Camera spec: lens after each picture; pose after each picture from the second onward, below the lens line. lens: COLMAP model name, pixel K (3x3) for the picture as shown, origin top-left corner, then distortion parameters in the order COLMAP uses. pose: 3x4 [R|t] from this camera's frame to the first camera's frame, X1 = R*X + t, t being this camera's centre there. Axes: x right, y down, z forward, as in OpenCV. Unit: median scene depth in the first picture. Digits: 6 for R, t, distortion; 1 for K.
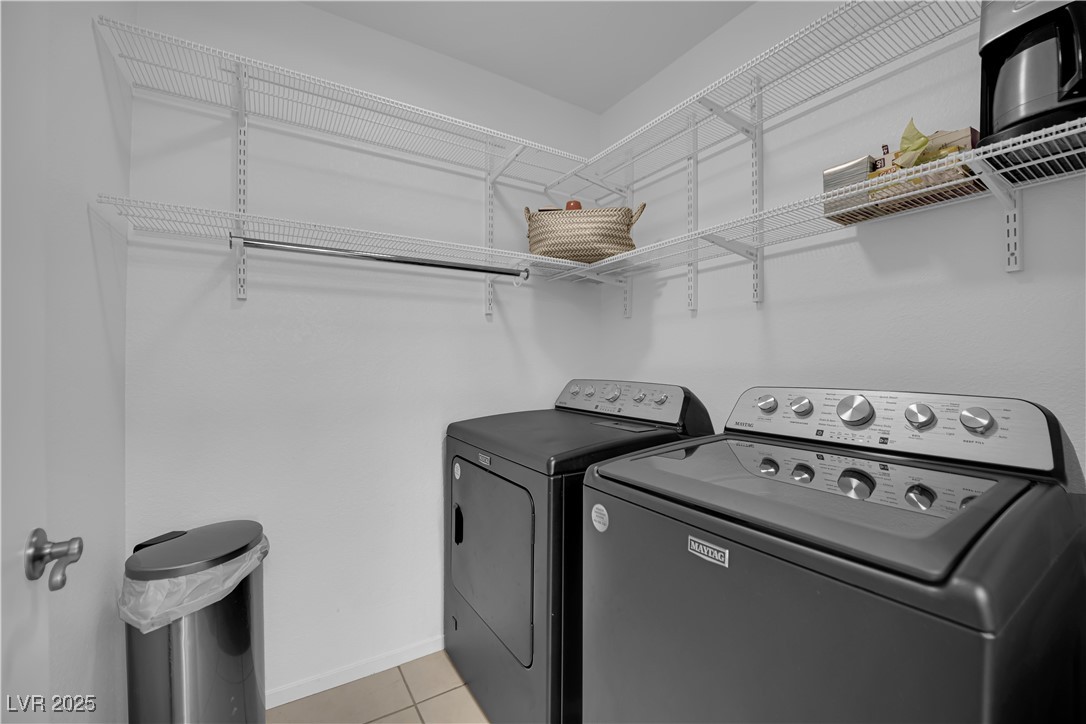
lens RADIAL K [[440.2, 0, 541.5], [0, 440.2, 362.4], [0, 0, 1]] dist [-0.024332, -0.000002]
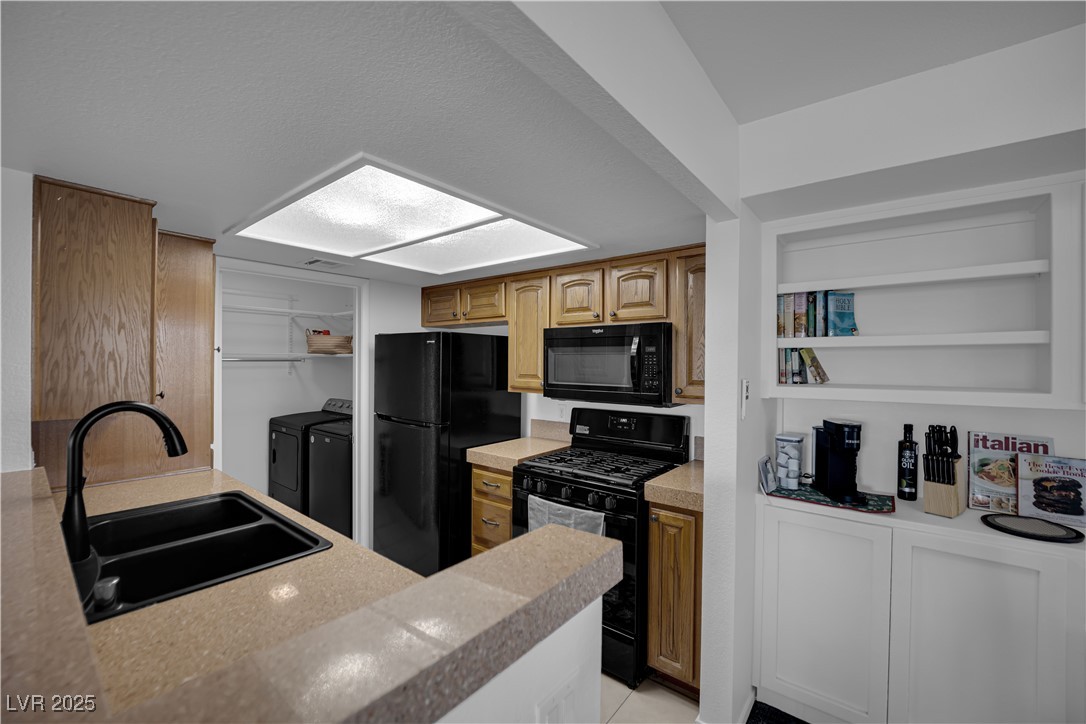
lens RADIAL K [[440.2, 0, 541.5], [0, 440.2, 362.4], [0, 0, 1]] dist [-0.024332, -0.000002]
pose [[0.945081, 0.008455, 0.326727, 0.483138], [-0.009044, 0.999959, 0.000283, -0.216637], [-0.326711, -0.003223, 0.945119, -2.061663]]
